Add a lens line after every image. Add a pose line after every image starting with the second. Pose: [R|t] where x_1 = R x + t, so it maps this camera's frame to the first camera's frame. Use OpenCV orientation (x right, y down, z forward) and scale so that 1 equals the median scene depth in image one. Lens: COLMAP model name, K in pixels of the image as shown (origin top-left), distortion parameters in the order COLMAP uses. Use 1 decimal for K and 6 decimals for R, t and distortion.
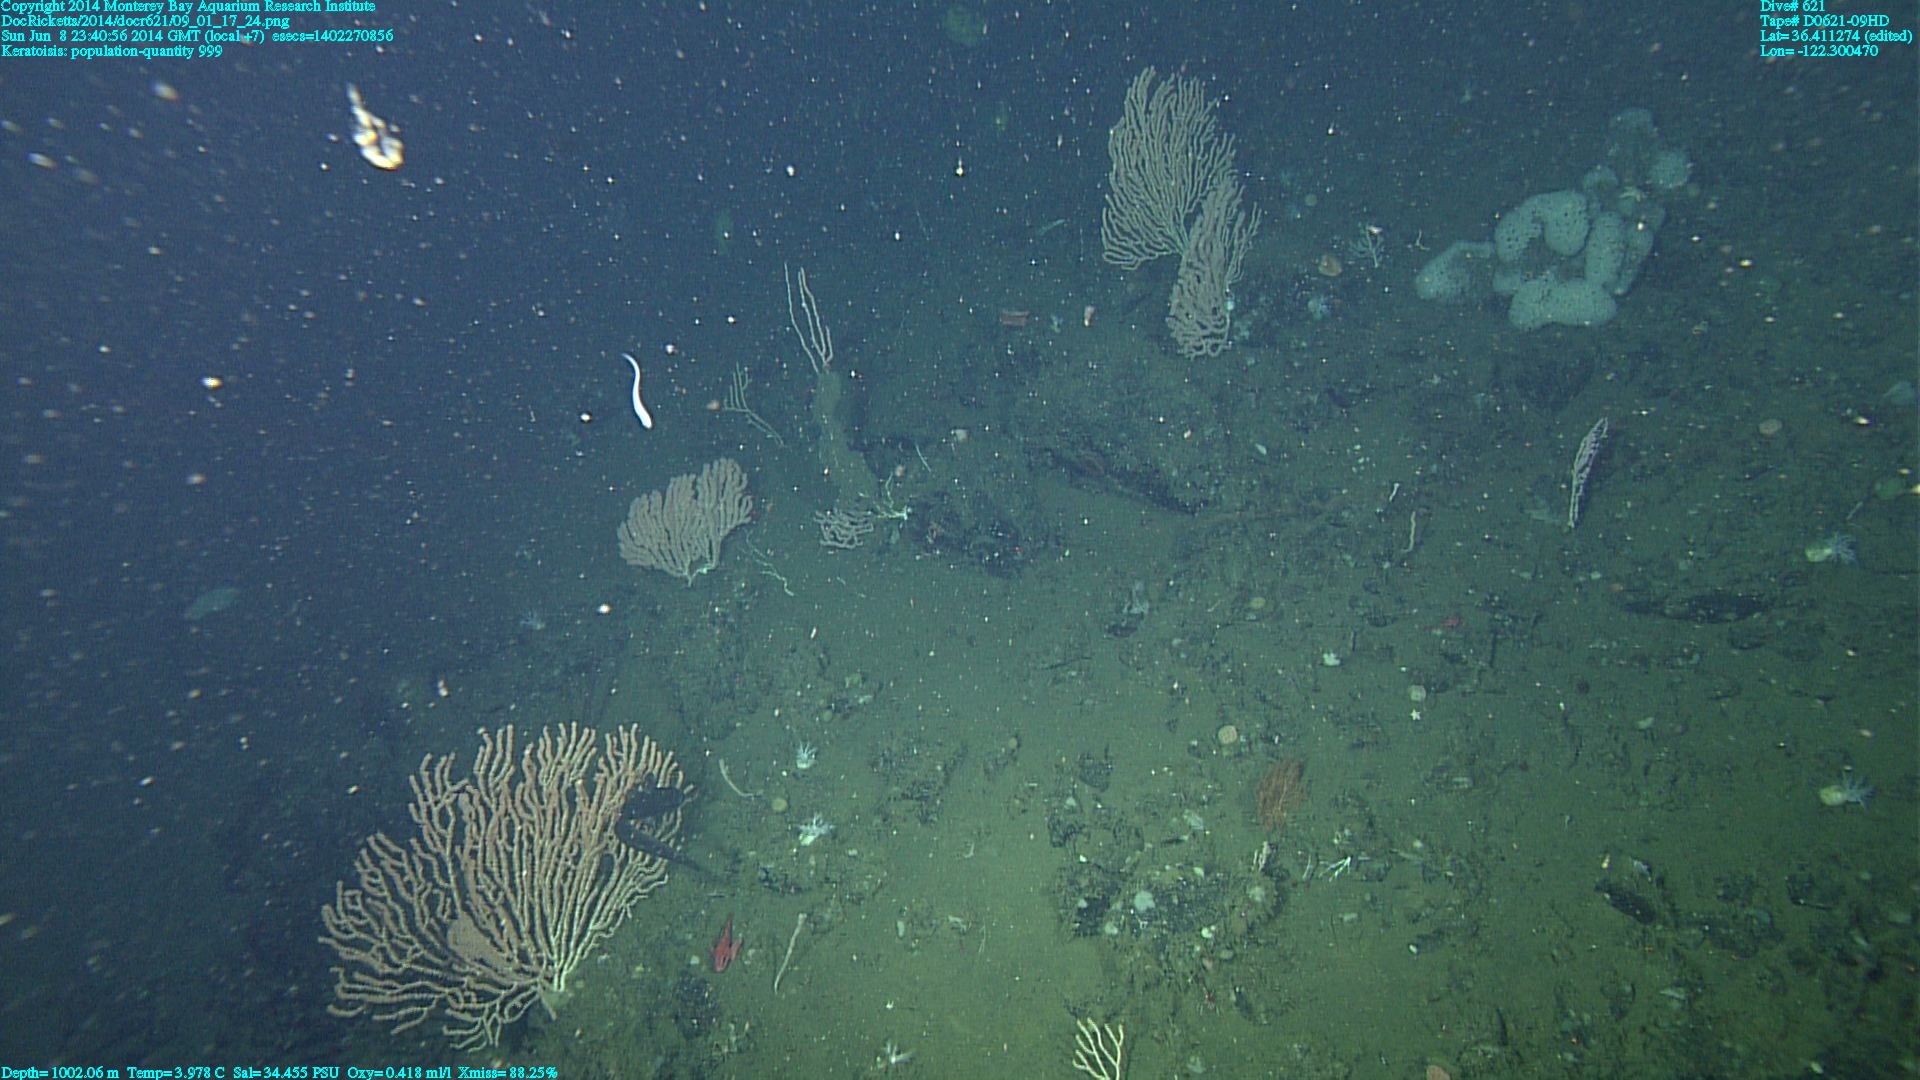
lens RADIAL K [[1425.8, 0, 943.6], [0, 1425.8, 545.6], [0, 0, 1]] dist [0.018597, 0.137225]
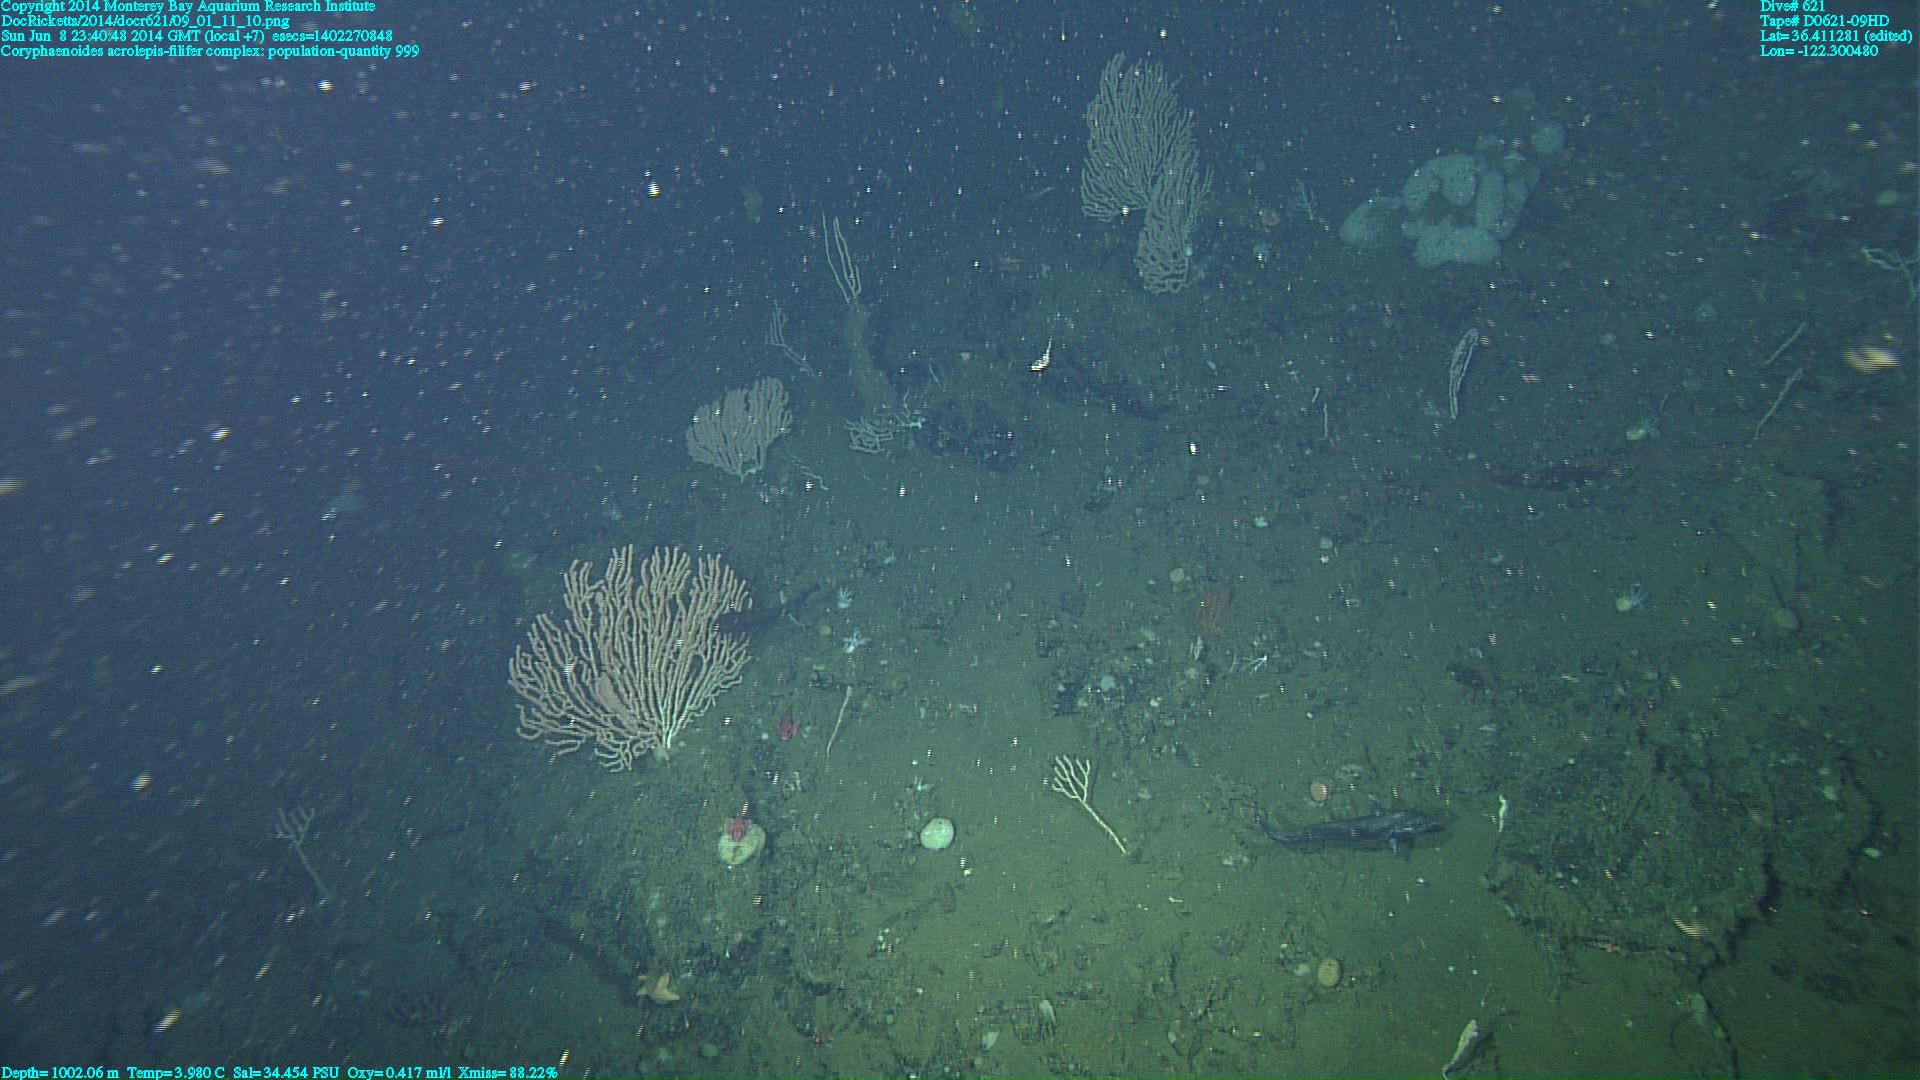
lens RADIAL K [[1425.8, 0, 945.5], [0, 1425.8, 544.0], [0, 0, 1]] dist [0.018597, 0.137225]
pose [[0.999993, -0.003251, 0.001659, -0.009237], [0.003247, 0.999992, 0.002247, 0.097538], [-0.001666, -0.002241, 0.999996, -0.264480]]
